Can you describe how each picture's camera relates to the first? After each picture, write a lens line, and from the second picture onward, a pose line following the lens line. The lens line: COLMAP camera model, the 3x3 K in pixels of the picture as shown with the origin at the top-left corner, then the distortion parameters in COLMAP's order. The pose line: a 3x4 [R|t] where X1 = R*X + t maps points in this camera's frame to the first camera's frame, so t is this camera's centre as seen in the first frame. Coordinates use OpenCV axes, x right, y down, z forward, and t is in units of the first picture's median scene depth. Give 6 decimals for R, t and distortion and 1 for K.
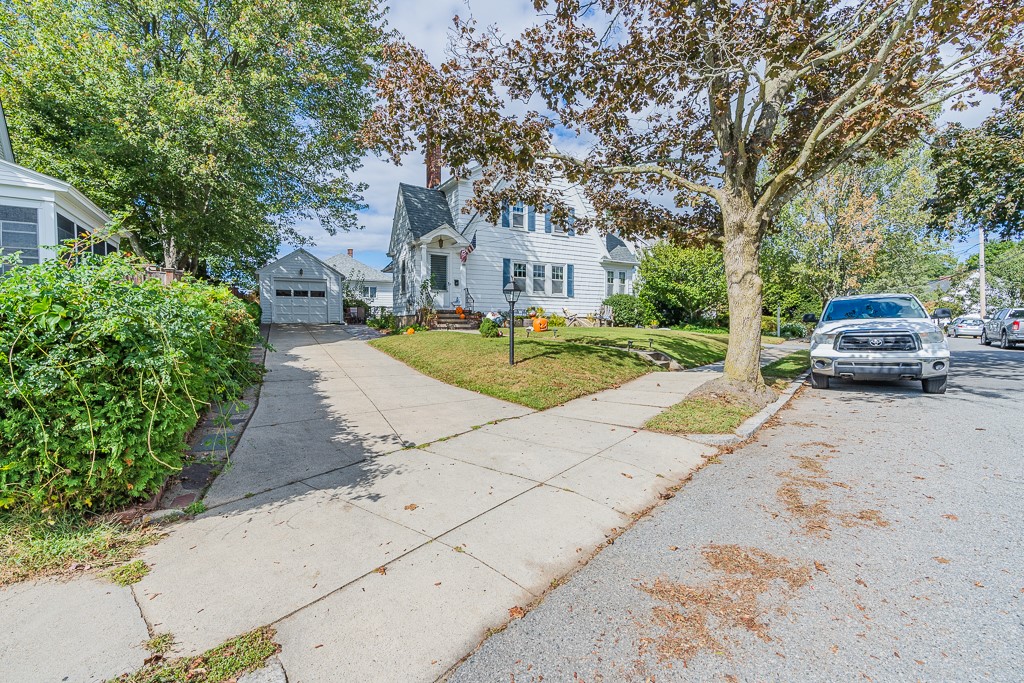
lens RADIAL K [[467.2, 0, 512.2], [0, 467.2, 339.6], [0, 0, 1]] dist [-0.004075, 0.000844]
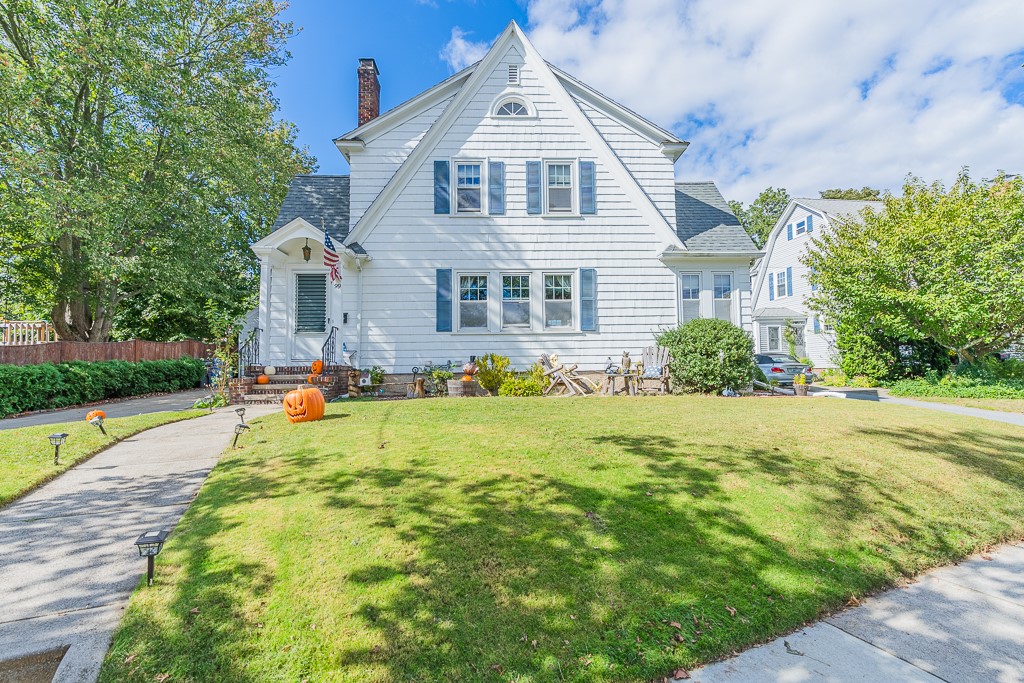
lens RADIAL K [[467.2, 0, 511.3], [0, 467.2, 343.8], [0, 0, 1]] dist [-0.004075, 0.000844]
pose [[0.878862, -0.041110, -0.475301, 0.338830], [0.001743, 0.996550, -0.082971, -0.041833], [0.477072, 0.072092, 0.875902, 0.597199]]
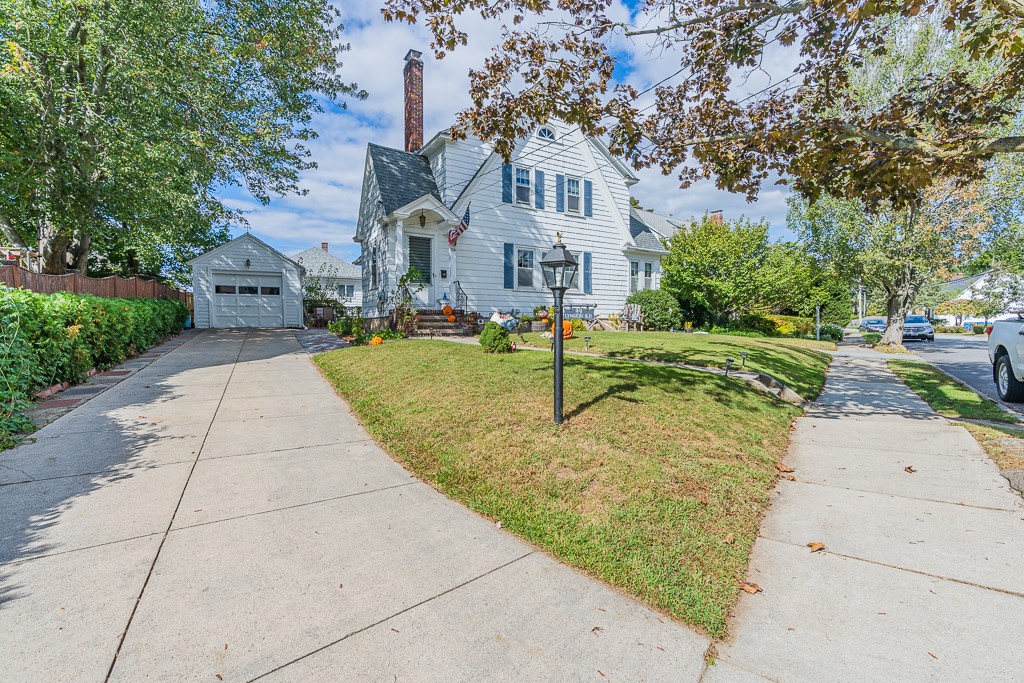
lens RADIAL K [[467.2, 0, 514.8], [0, 467.2, 342.1], [0, 0, 1]] dist [-0.004075, 0.000844]
pose [[0.999562, -0.005251, 0.029127, -0.026737], [0.005160, 0.999982, 0.003208, -0.013065], [-0.029143, -0.003056, 0.999571, 0.239671]]
